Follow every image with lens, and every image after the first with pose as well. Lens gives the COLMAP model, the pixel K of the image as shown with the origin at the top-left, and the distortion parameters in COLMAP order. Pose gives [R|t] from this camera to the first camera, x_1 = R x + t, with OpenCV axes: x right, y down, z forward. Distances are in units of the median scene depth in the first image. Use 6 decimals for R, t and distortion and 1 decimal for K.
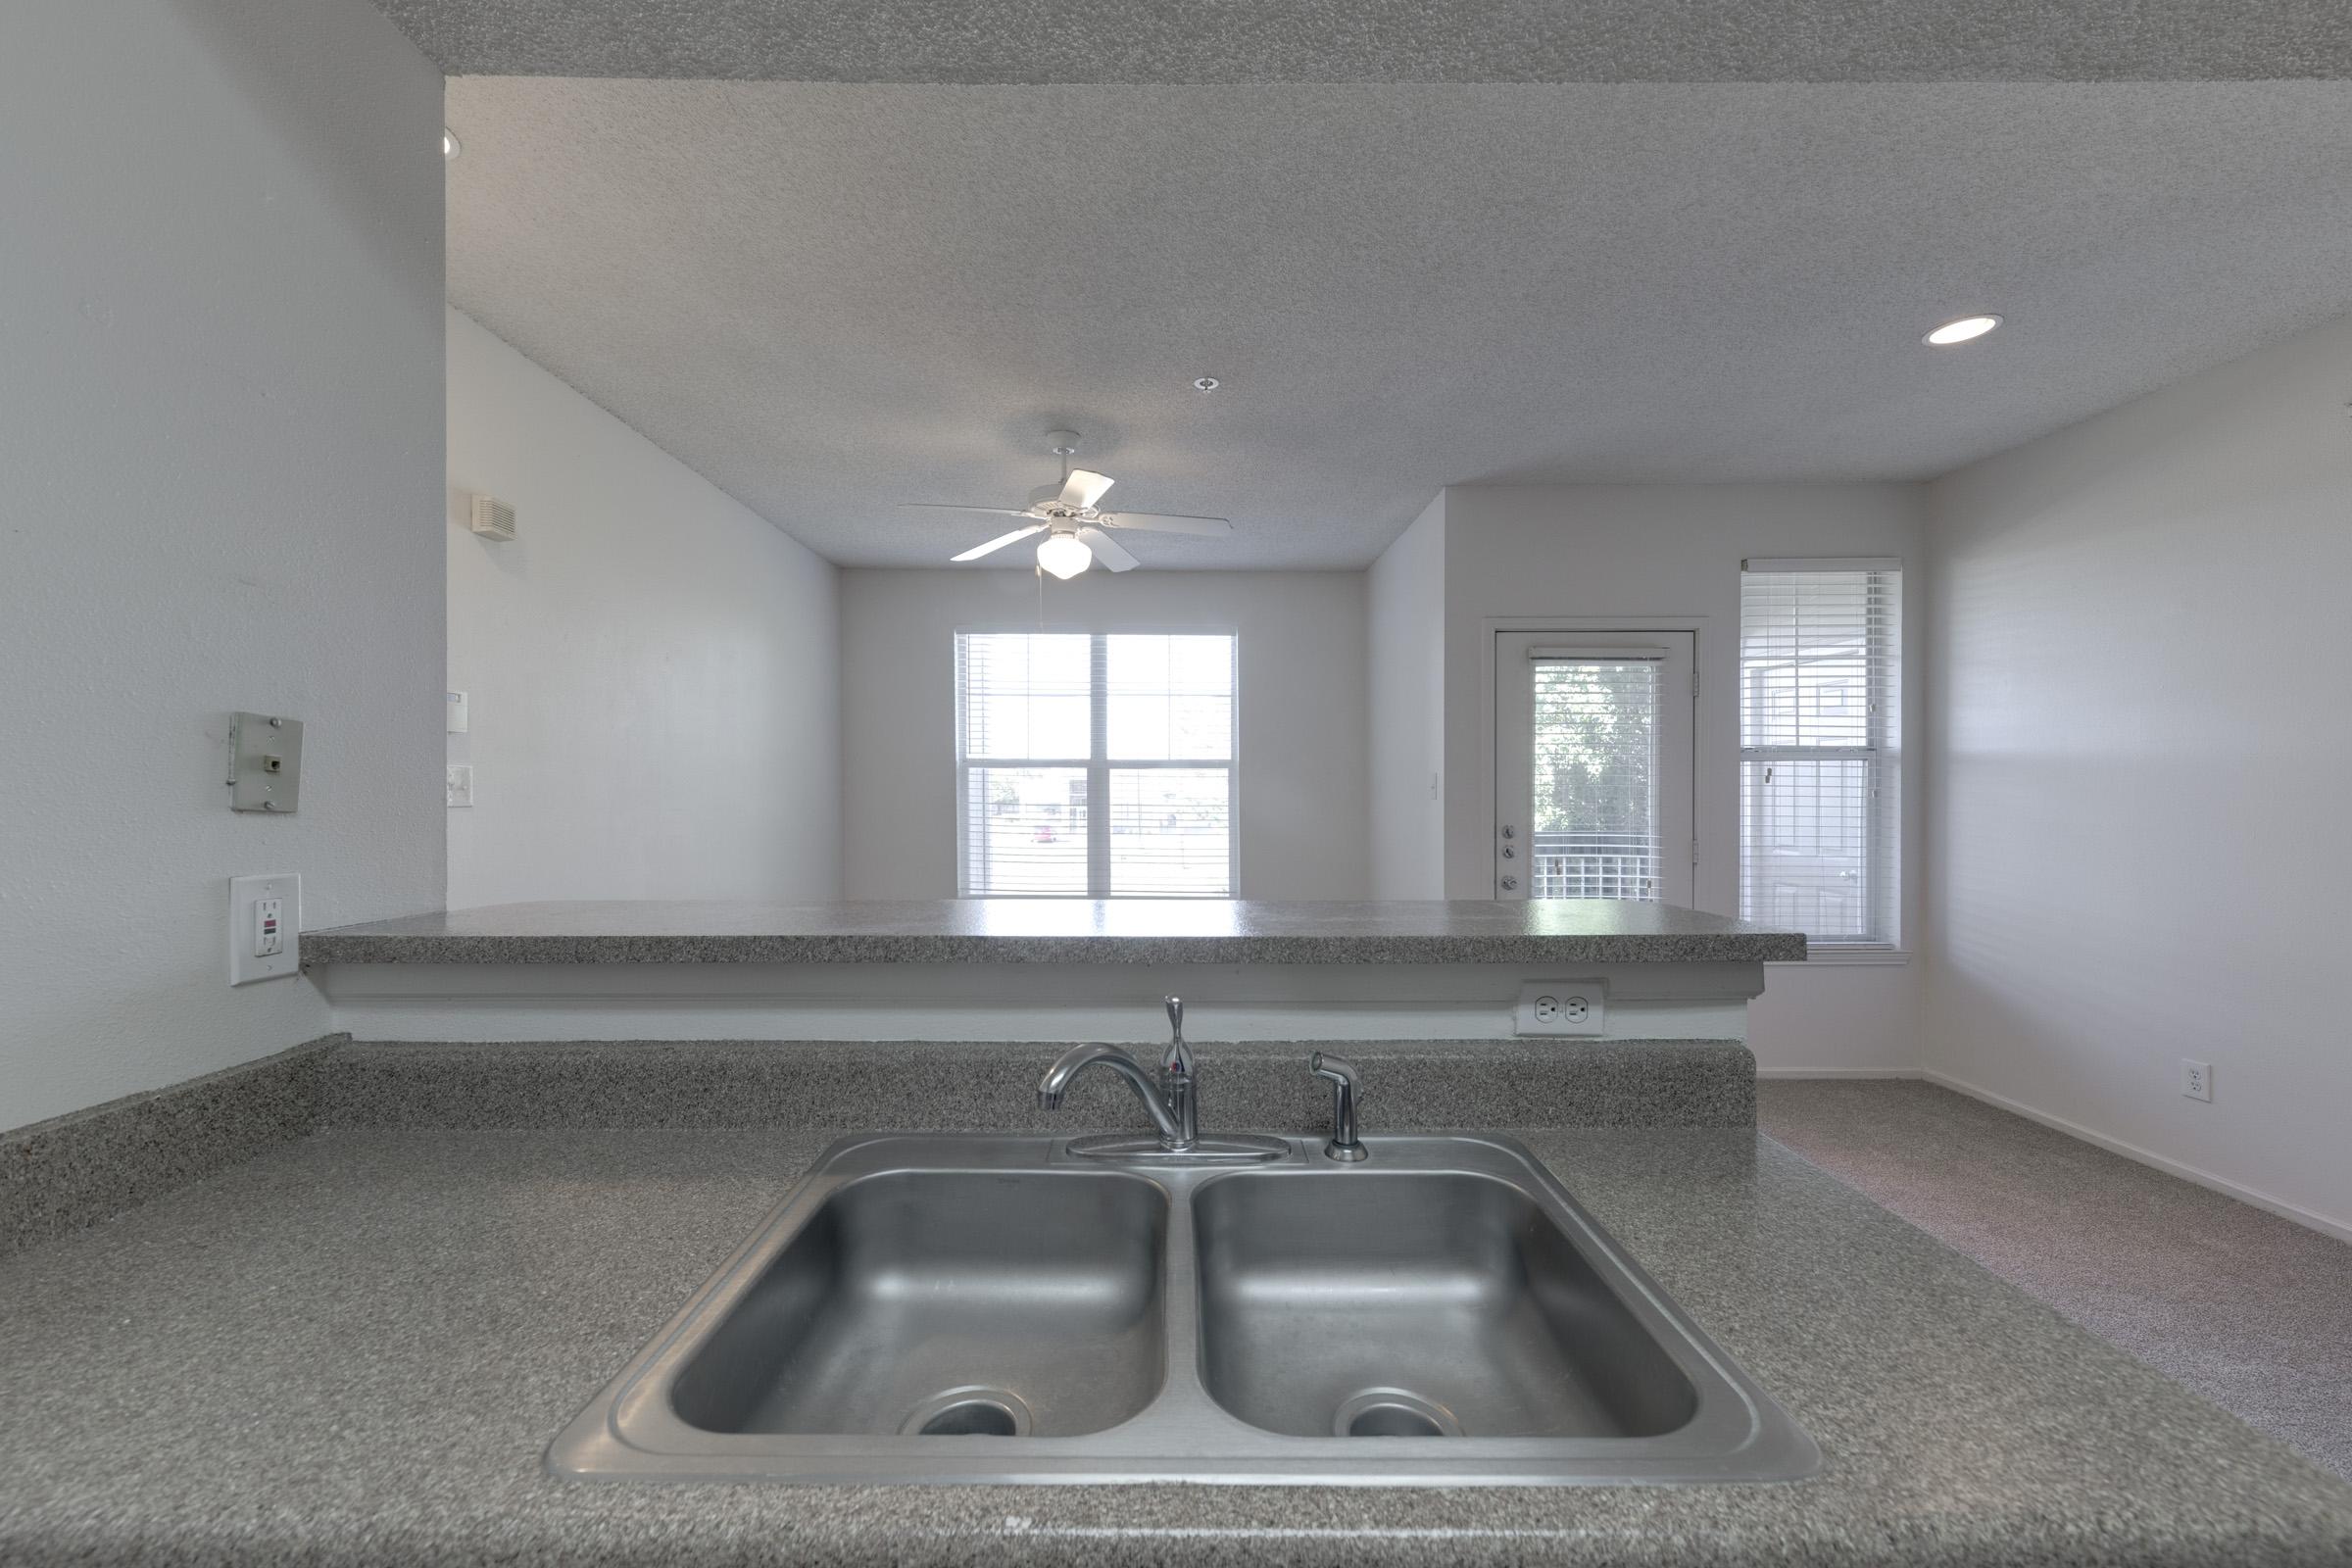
lens RADIAL K [[899.9, 0, 1159.3], [0, 899.9, 789.9], [0, 0, 1]] dist [0.001707, -0.000046]
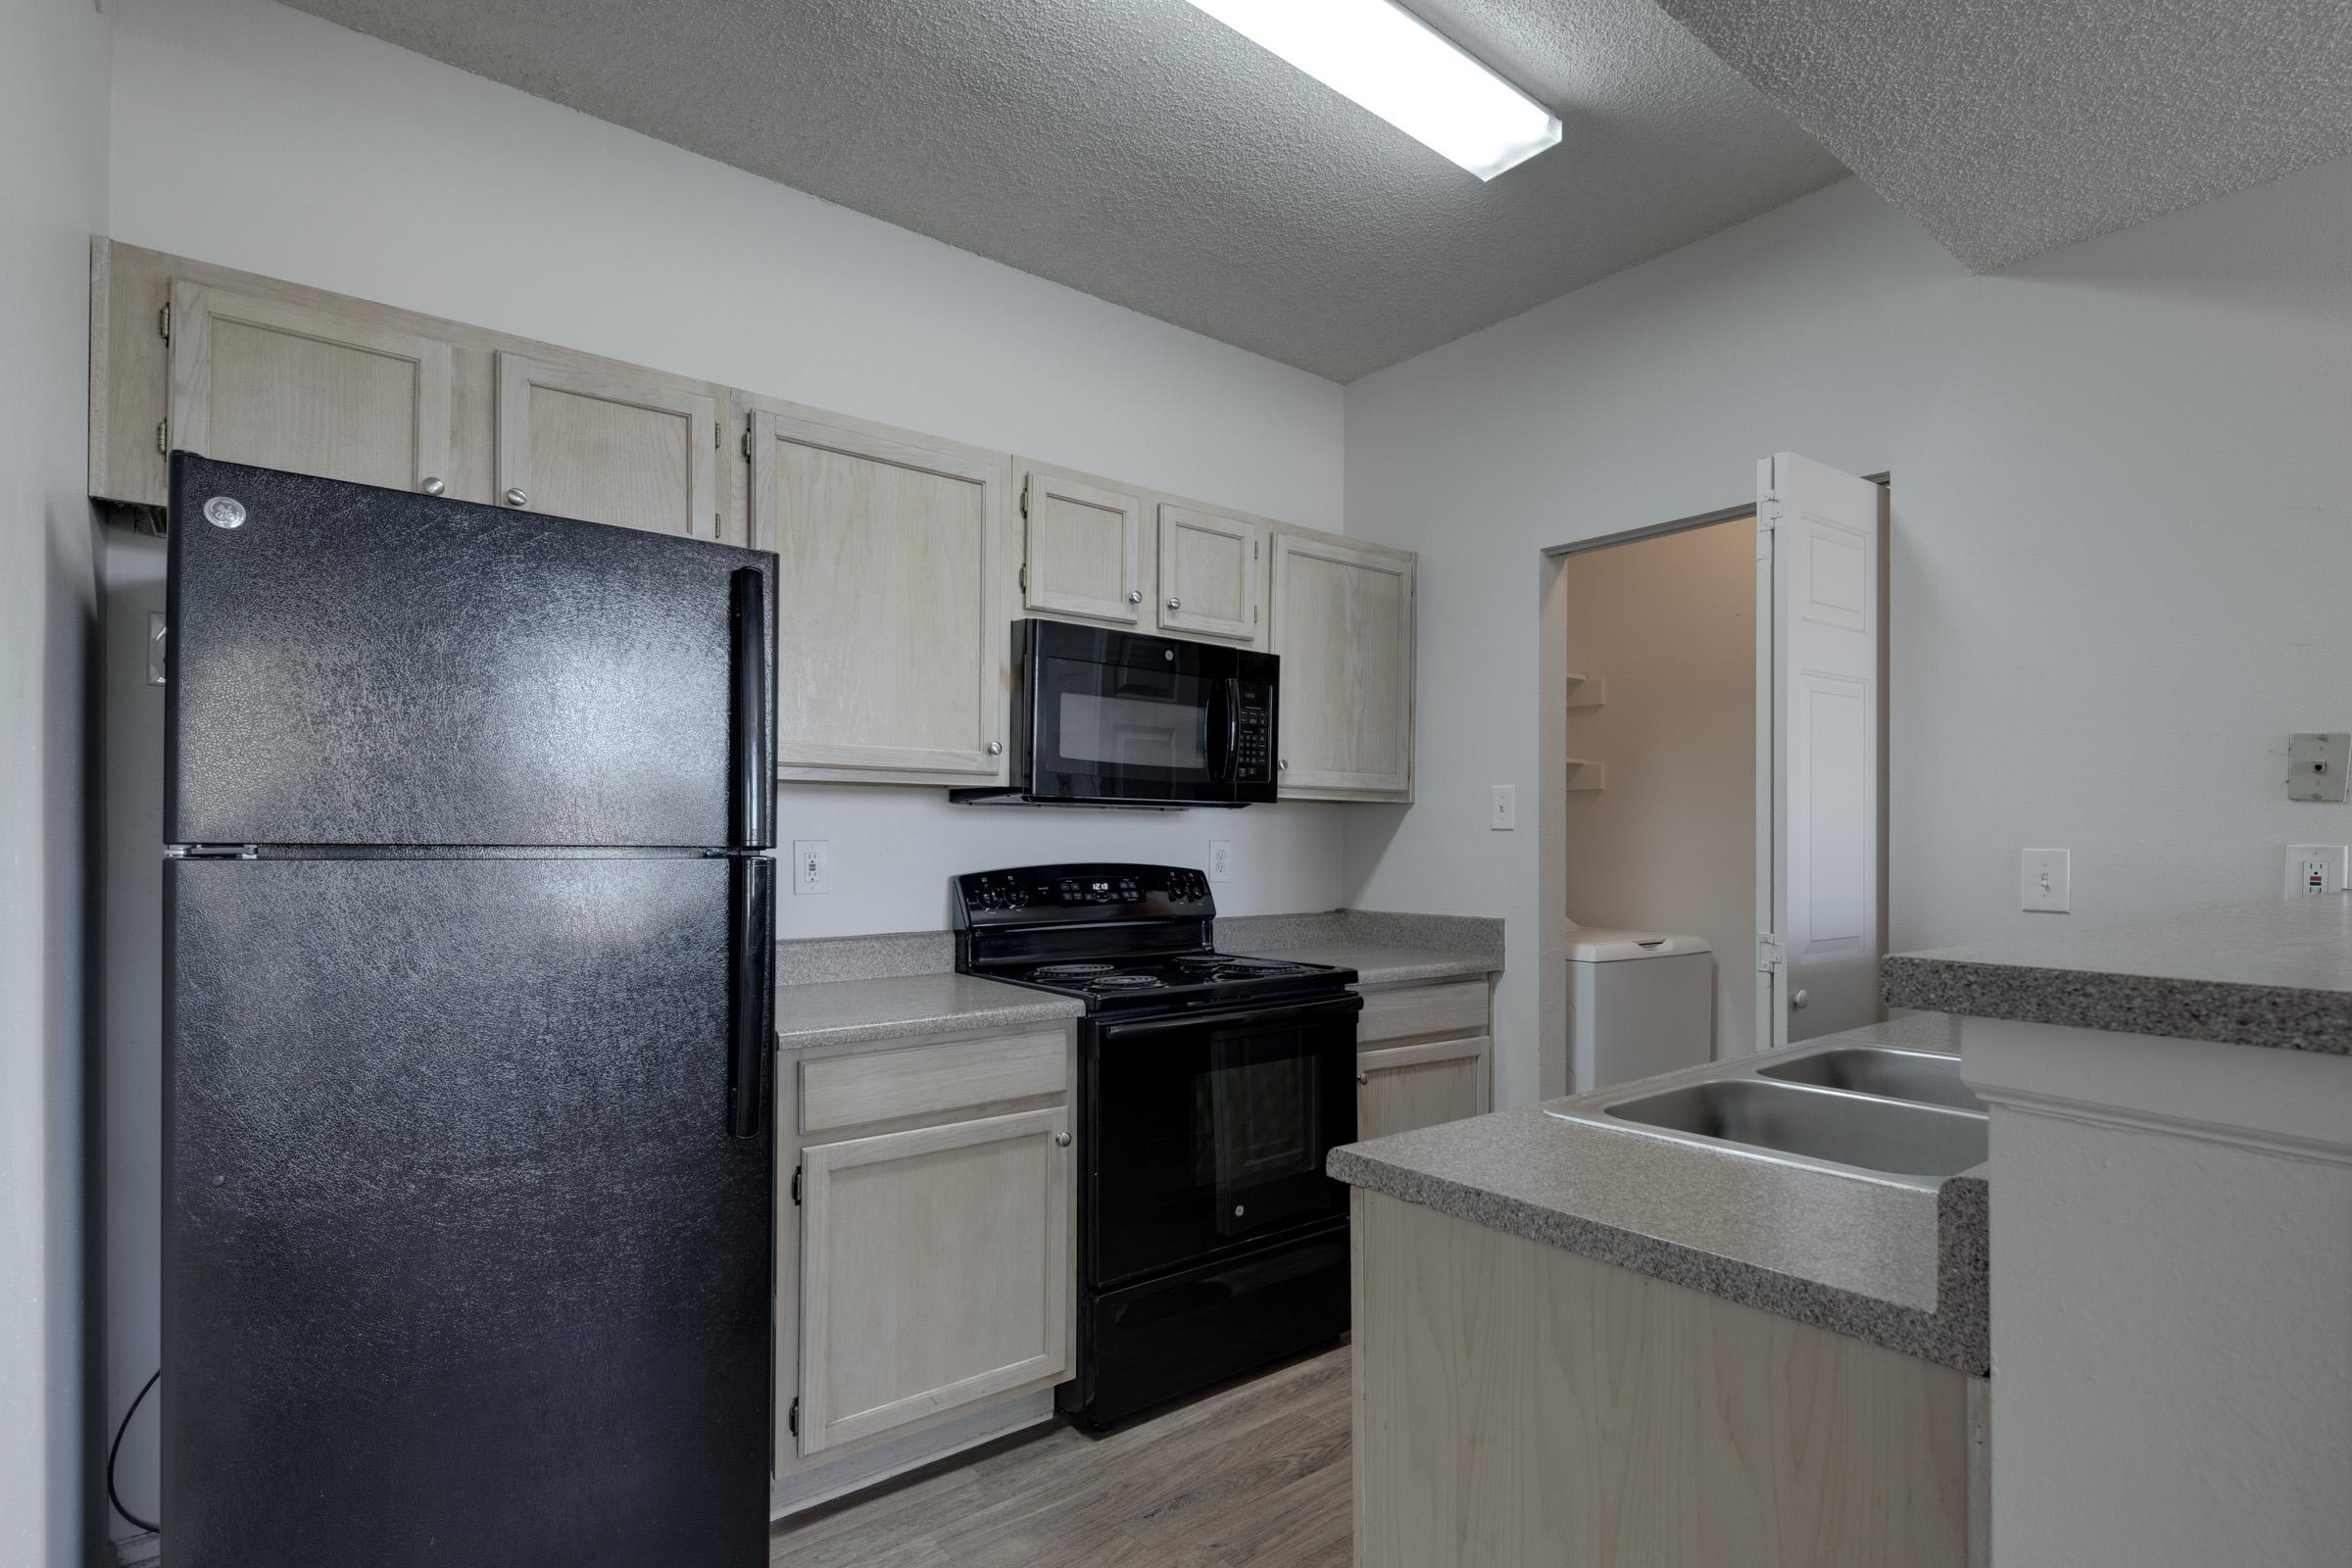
lens RADIAL K [[1193.6, 0, 1176.6], [0, 1193.6, 843.1], [0, 0, 1]] dist [-0.000801, -0.000492]
pose [[-0.794107, -0.003445, -0.607769, 1.356719], [-0.003081, 0.999994, -0.001643, 0.085543], [0.607771, 0.000568, -0.794112, 1.189960]]
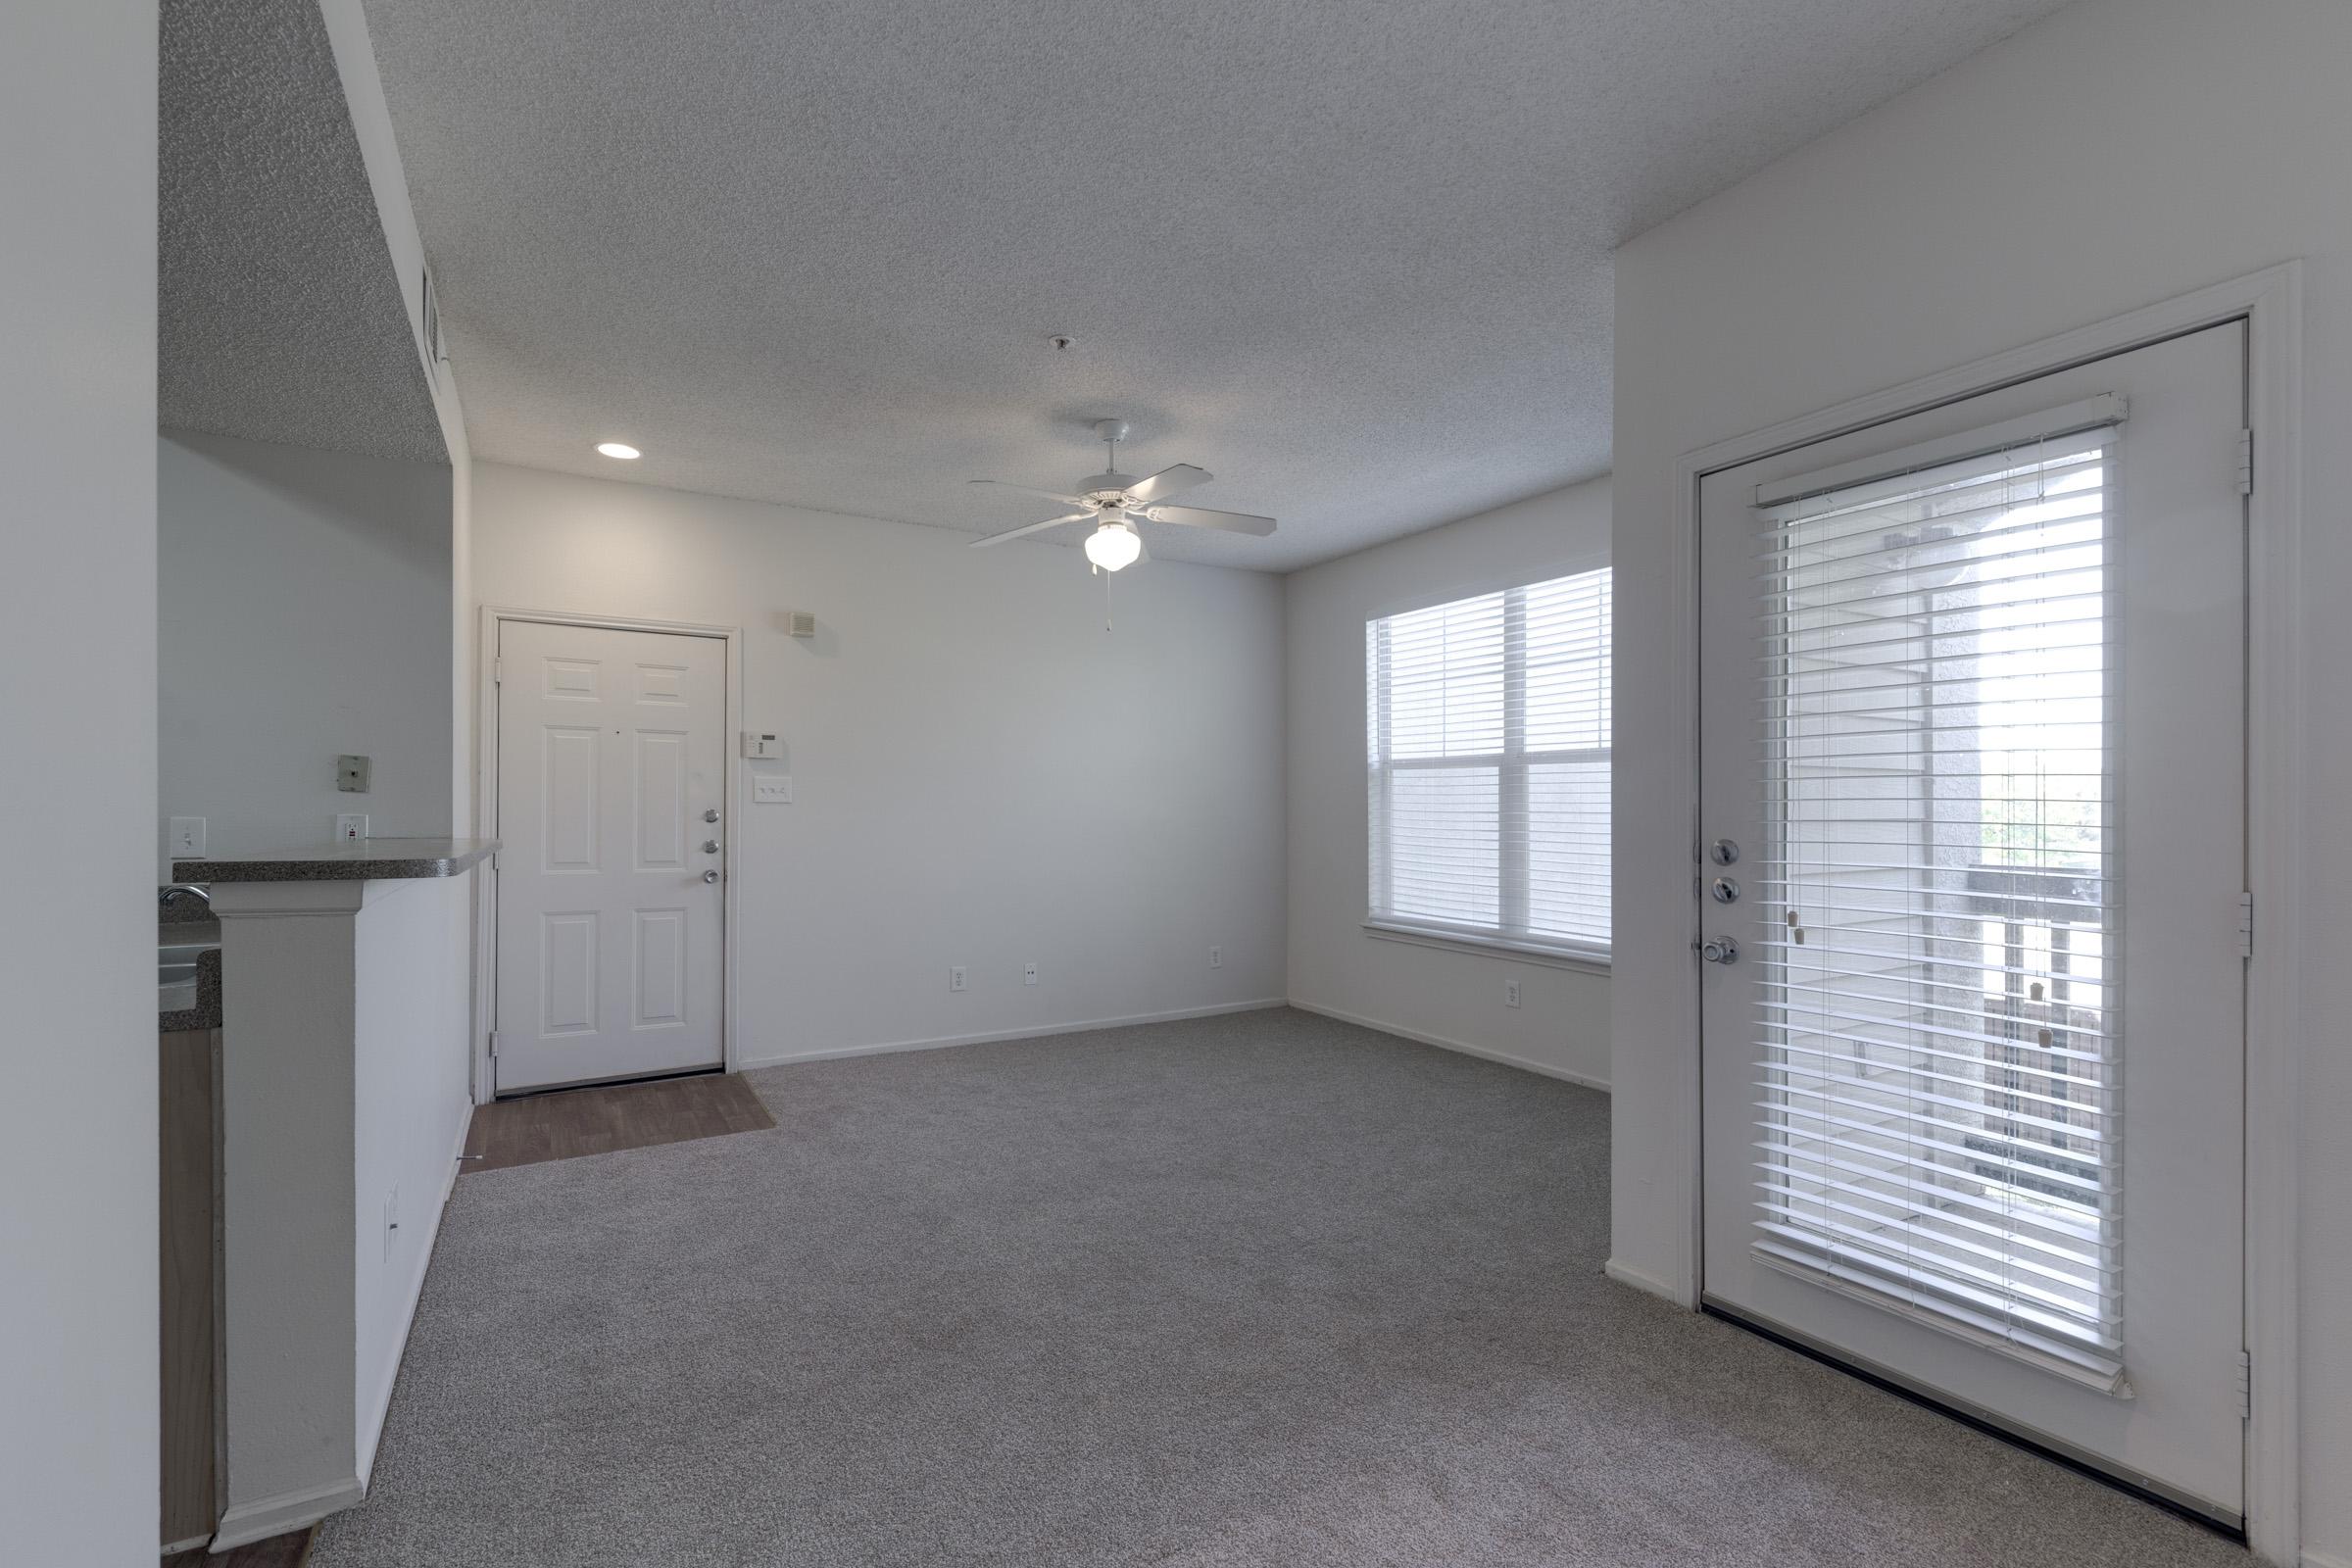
lens RADIAL K [[1049.0, 0, 1169.3], [0, 1049.0, 816.2], [0, 0, 1]] dist [0.002466, 0.000250]
pose [[0.476153, 0.001706, -0.879361, 2.558598], [-0.000016, 0.999998, 0.001932, 0.081125], [0.879362, -0.000906, 0.476152, 1.412235]]
